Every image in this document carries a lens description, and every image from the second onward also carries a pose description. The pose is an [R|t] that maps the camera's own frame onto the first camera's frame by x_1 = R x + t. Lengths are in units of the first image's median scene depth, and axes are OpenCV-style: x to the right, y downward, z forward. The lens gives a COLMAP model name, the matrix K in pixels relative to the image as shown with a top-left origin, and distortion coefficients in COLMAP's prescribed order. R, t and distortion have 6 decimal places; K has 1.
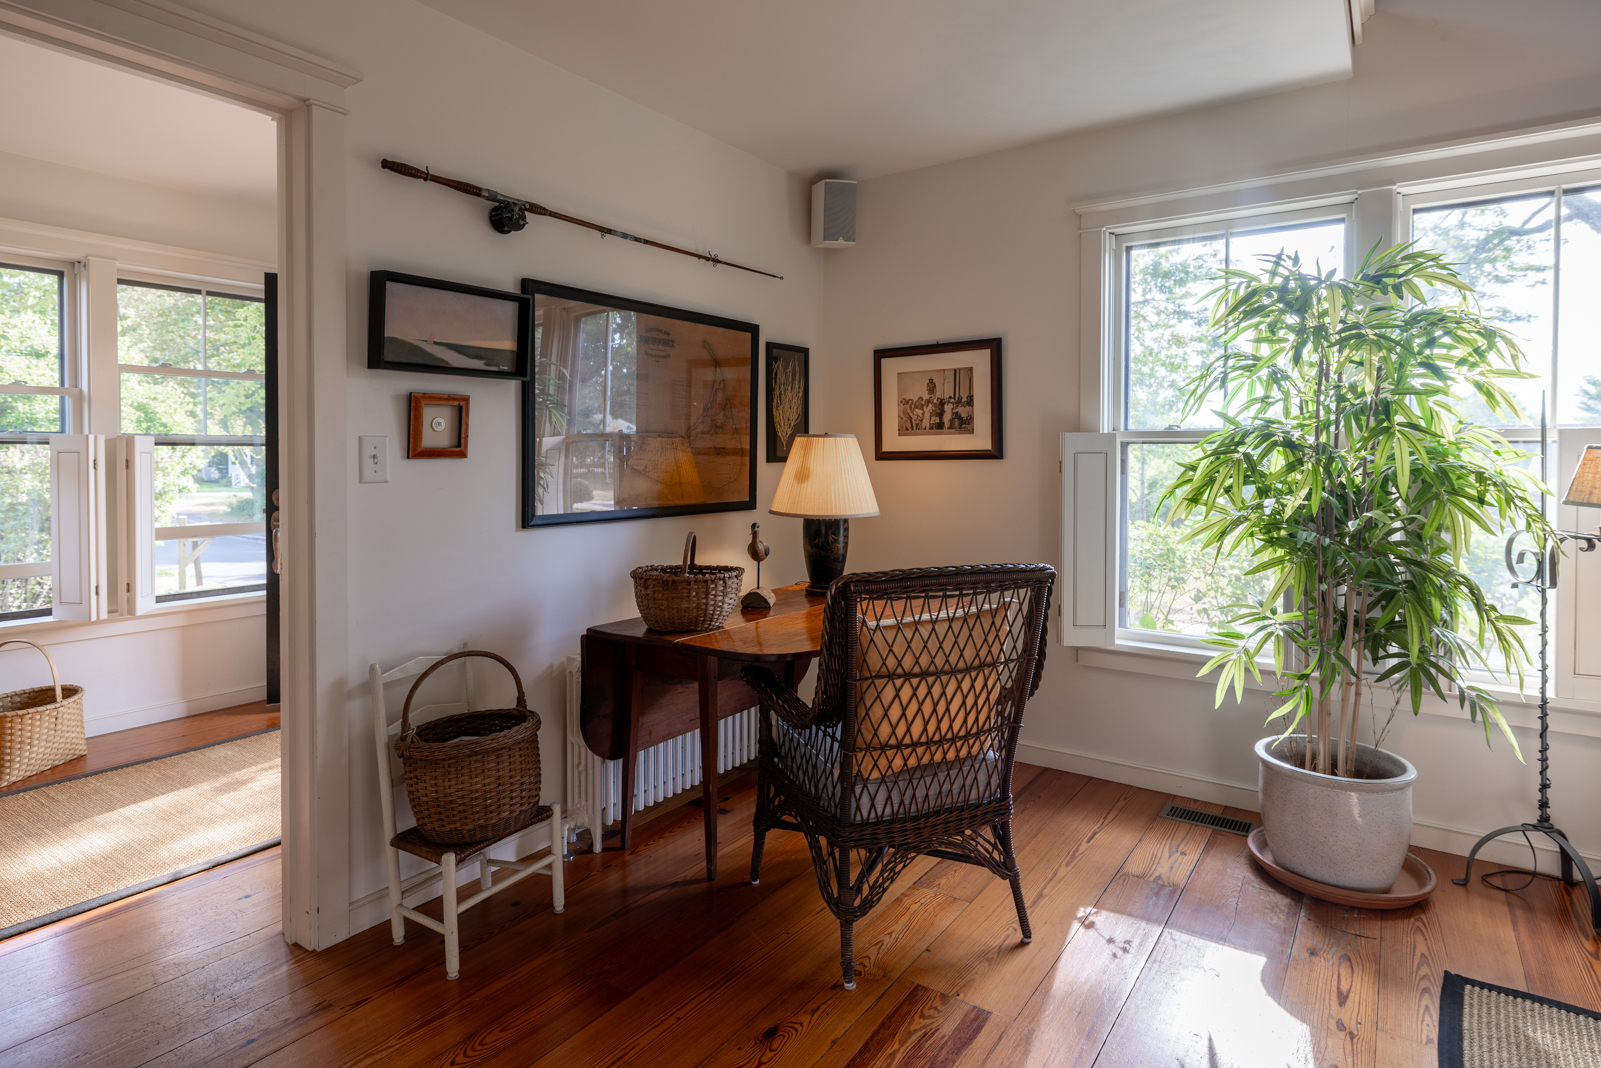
lens RADIAL K [[867.7, 0, 794.8], [0, 867.7, 471.0], [0, 0, 1]] dist [-0.003353, -0.000673]
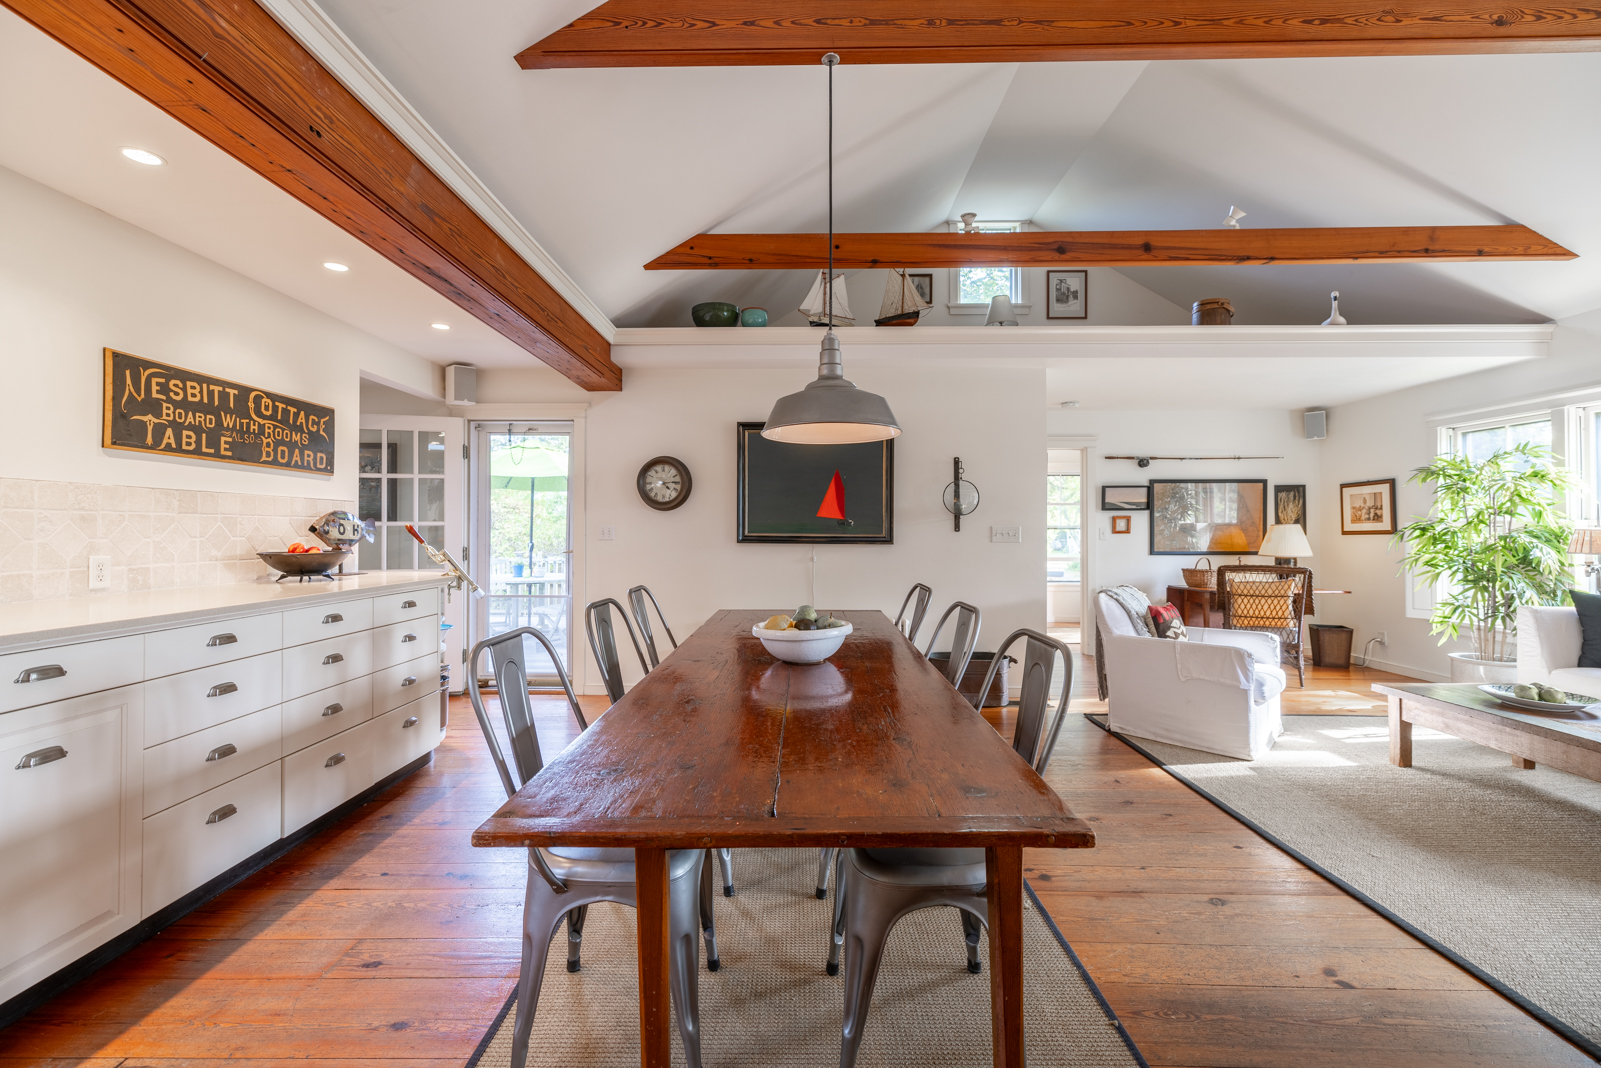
lens RADIAL K [[666.9, 0, 790.3], [0, 666.9, 524.1], [0, 0, 1]] dist [0.002674, 0.000477]
pose [[0.564145, -0.011043, -0.825602, 1.019291], [-0.014687, 0.999618, -0.023407, 0.028866], [0.825545, 0.025331, 0.563767, -1.575110]]
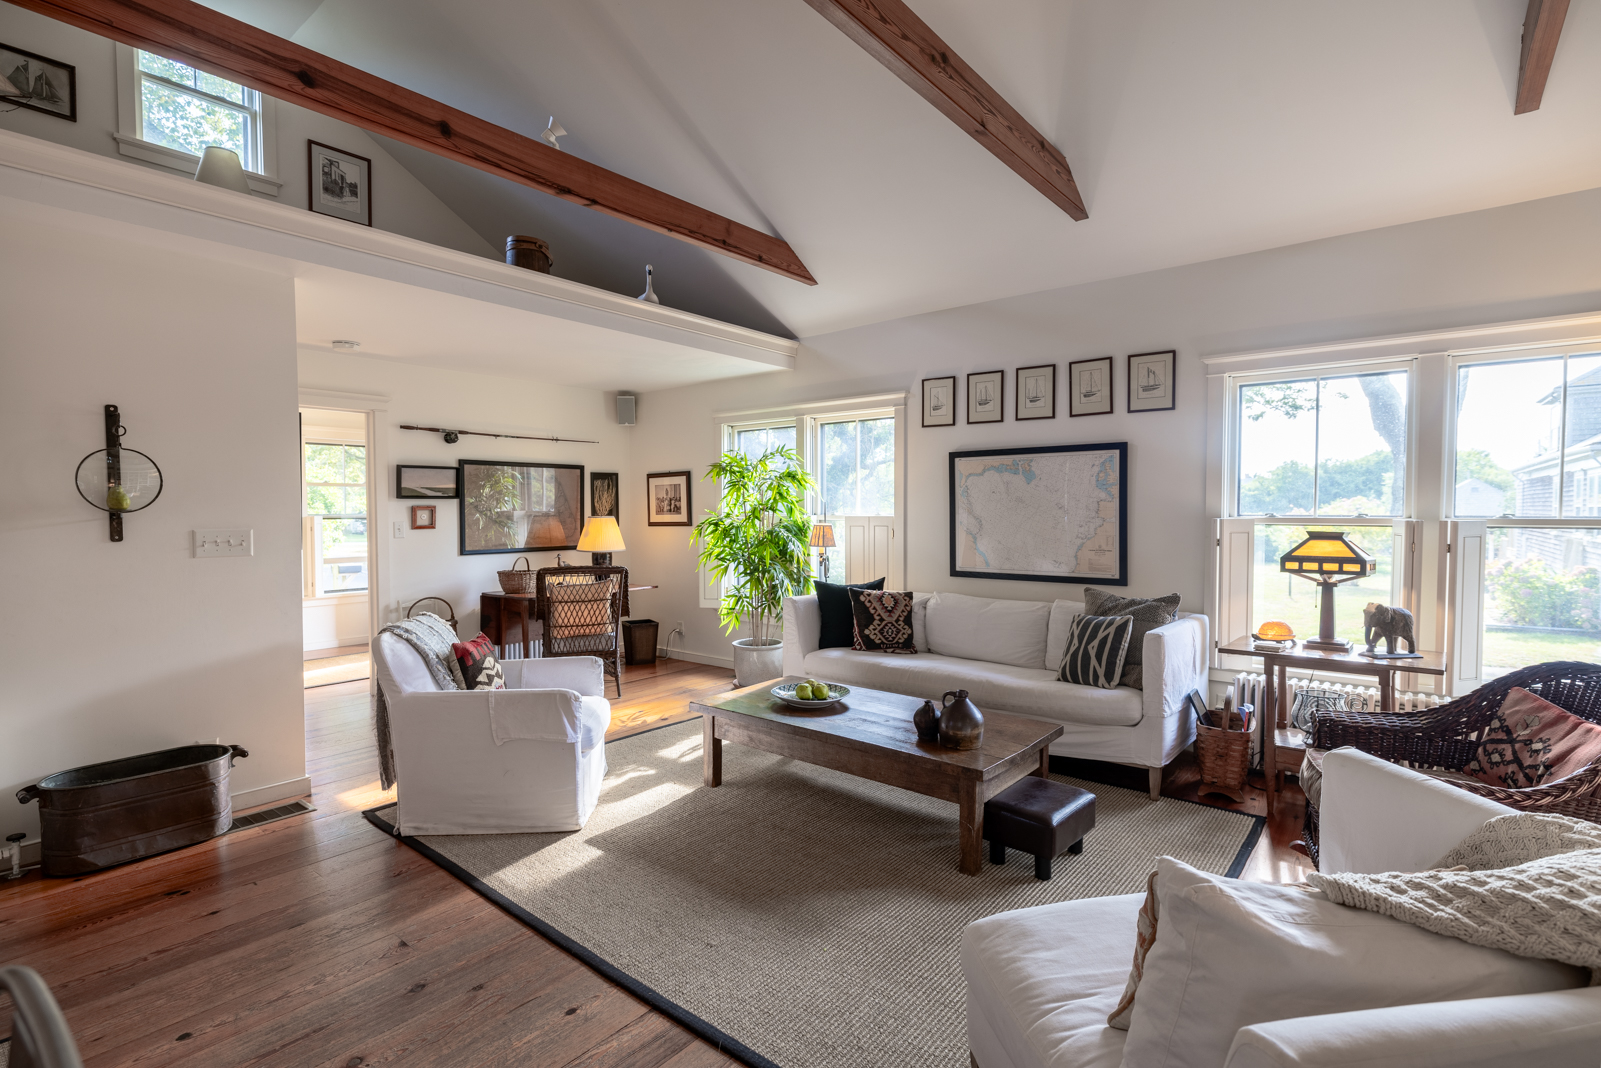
lens RADIAL K [[767.0, 0, 793.8], [0, 767.0, 535.1], [0, 0, 1]] dist [-0.003373, 0.000887]
pose [[0.997188, -0.001881, -0.074912, 0.861445], [0.003031, 0.999879, 0.015237, -0.026688], [0.074875, -0.015421, 0.997074, -1.223594]]
